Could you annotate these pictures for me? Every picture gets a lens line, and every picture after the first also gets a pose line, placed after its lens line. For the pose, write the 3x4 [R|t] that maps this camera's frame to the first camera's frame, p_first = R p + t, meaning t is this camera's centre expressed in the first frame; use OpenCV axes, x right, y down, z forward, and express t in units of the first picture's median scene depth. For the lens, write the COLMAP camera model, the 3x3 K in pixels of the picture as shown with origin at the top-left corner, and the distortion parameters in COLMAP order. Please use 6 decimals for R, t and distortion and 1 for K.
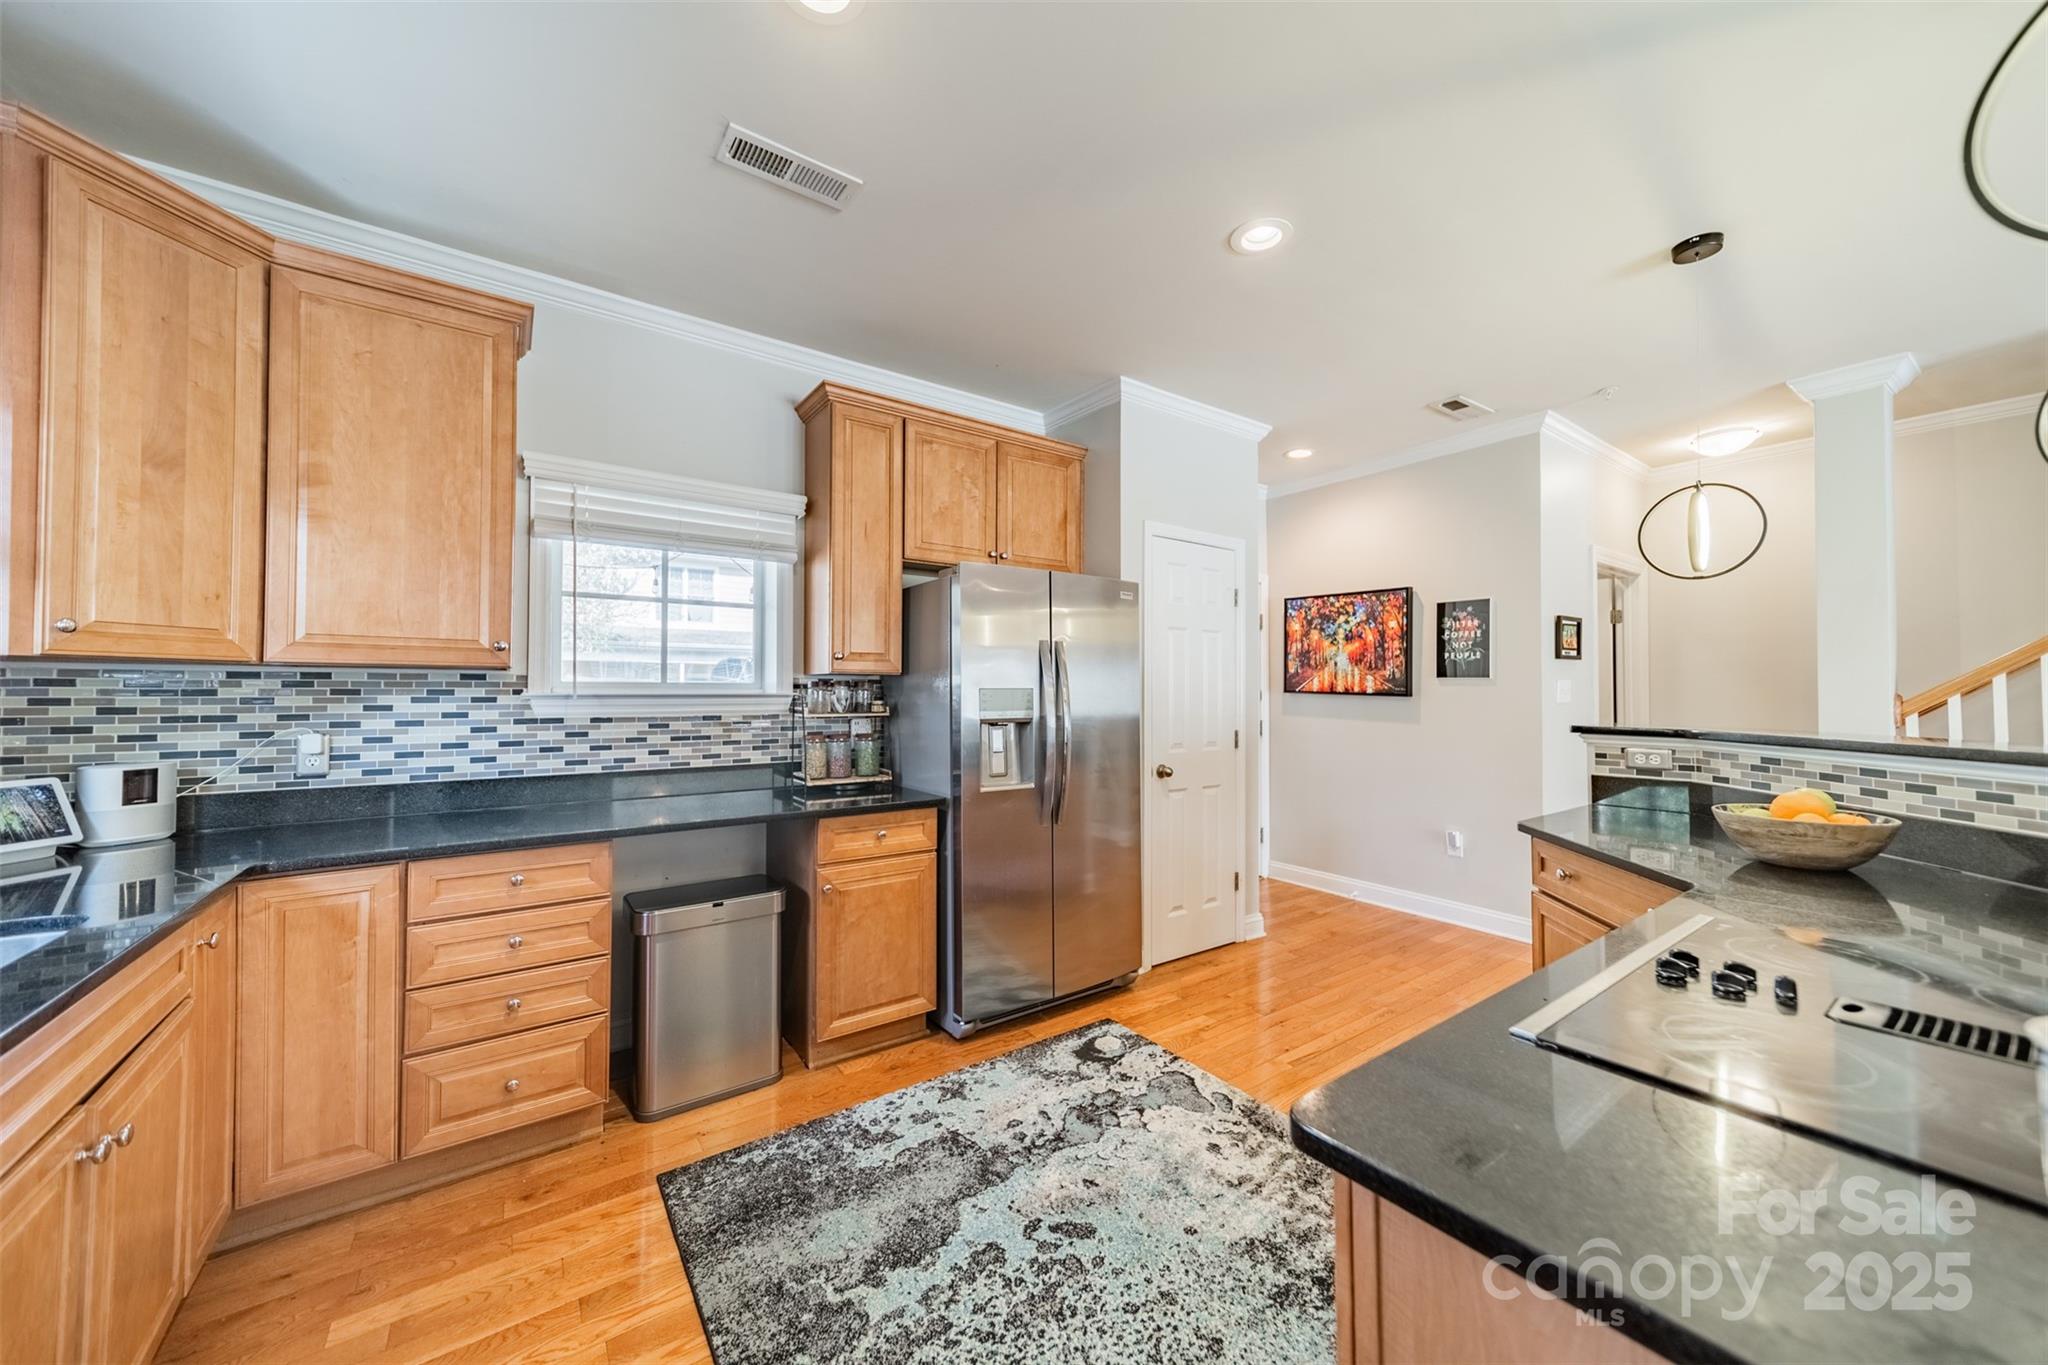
lens RADIAL K [[737.0, 0, 1033.5], [0, 737.0, 684.7], [0, 0, 1]] dist [0.006962, -0.000173]
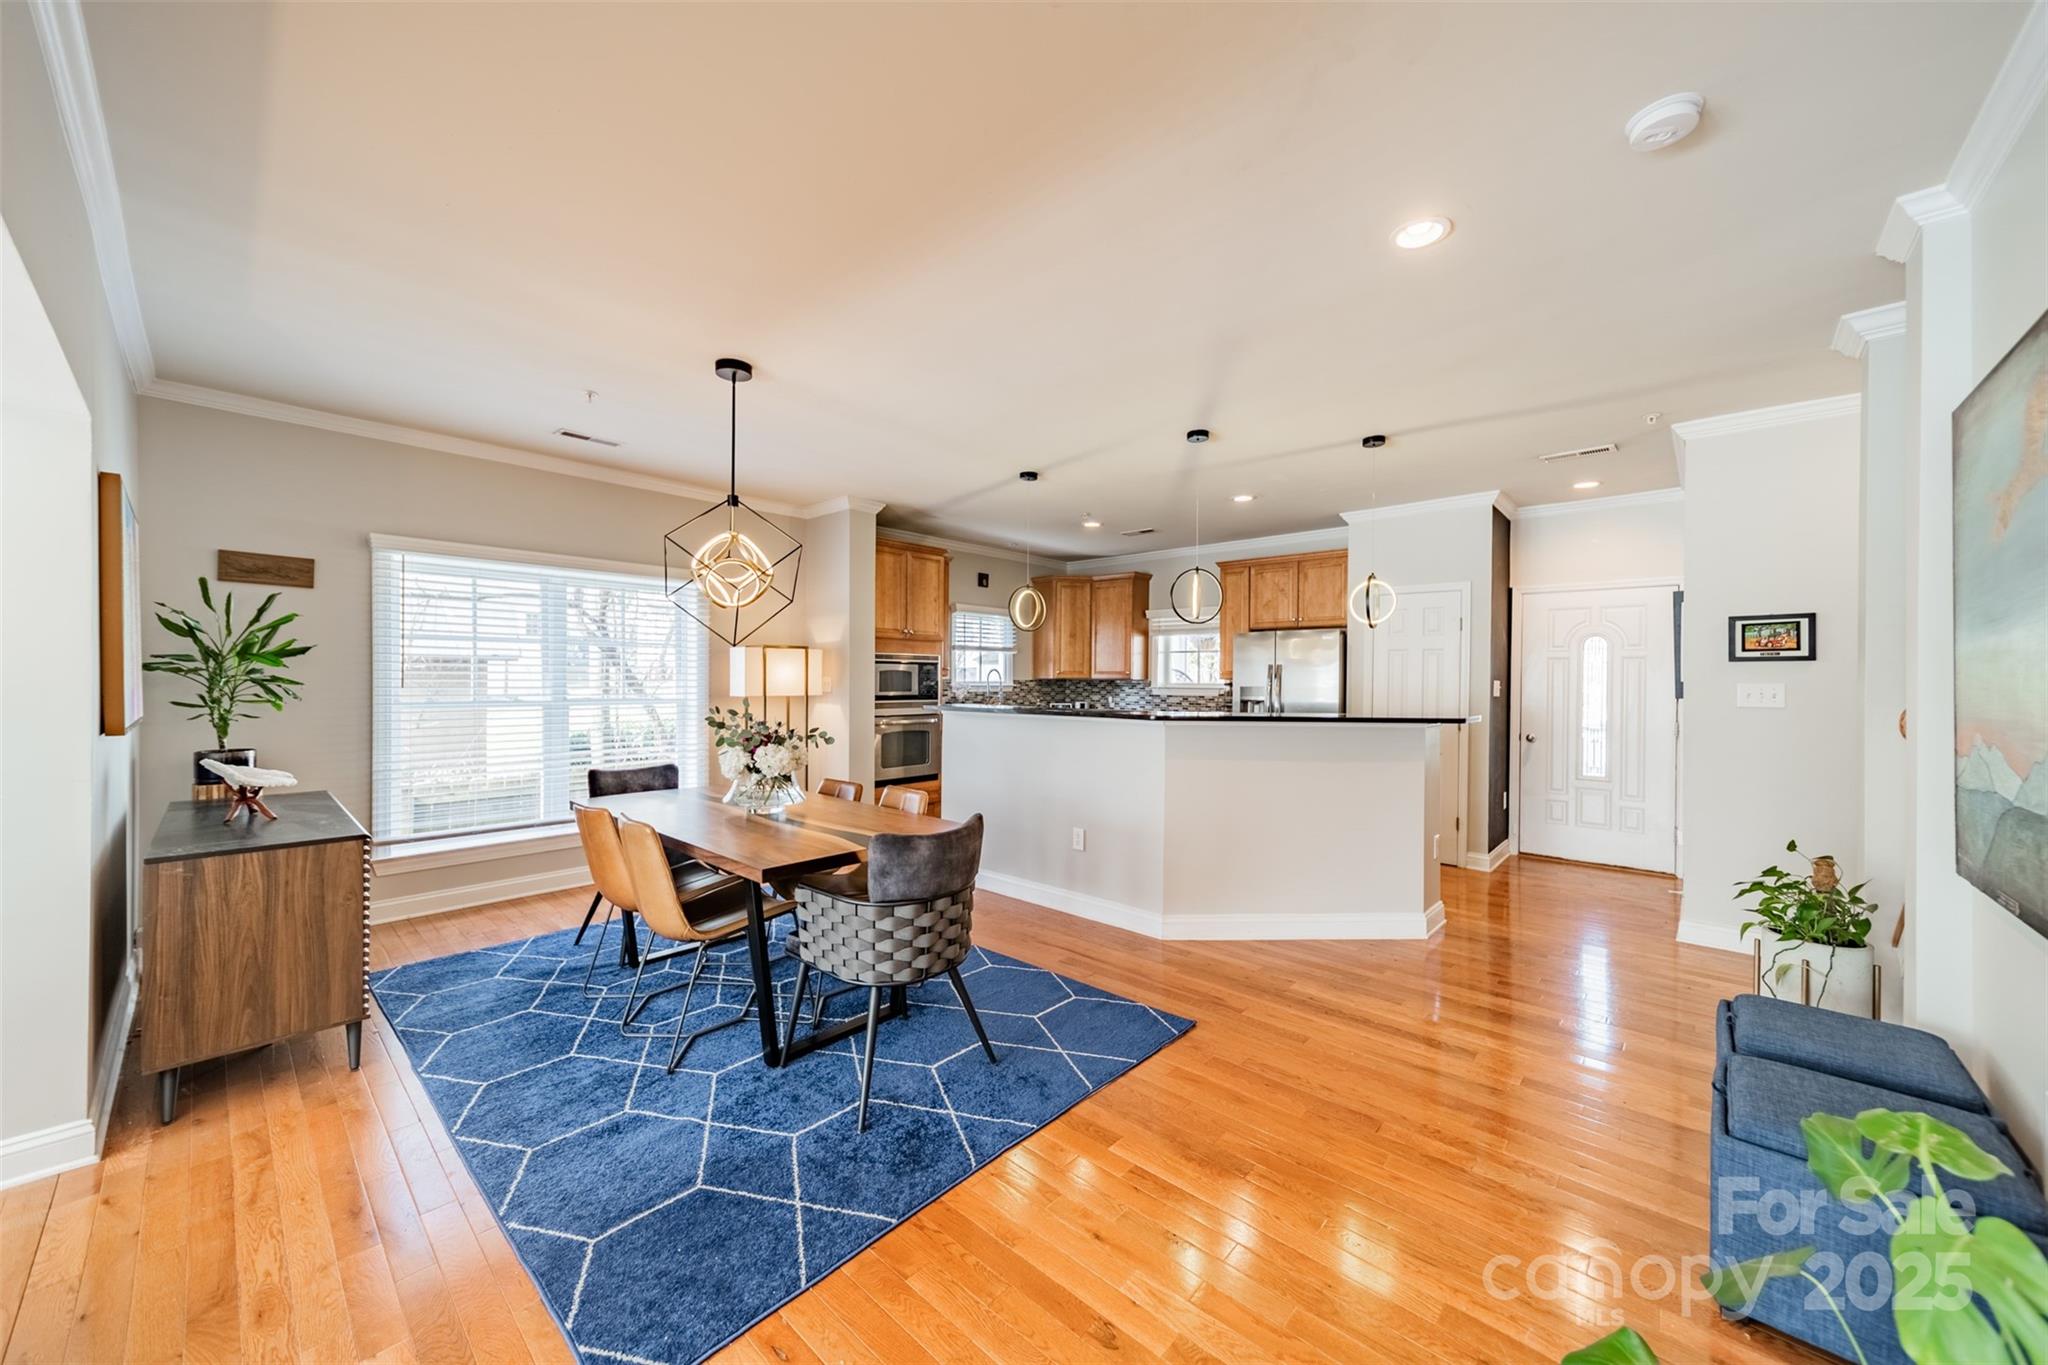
lens RADIAL K [[737.0, 0, 1030.6], [0, 737.0, 682.2], [0, 0, 1]] dist [0.006962, -0.000173]
pose [[0.215276, 0.001727, -0.976552, 2.443000], [0.003984, 0.999989, 0.002647, -0.020318], [0.976545, -0.004460, 0.215267, -0.180174]]
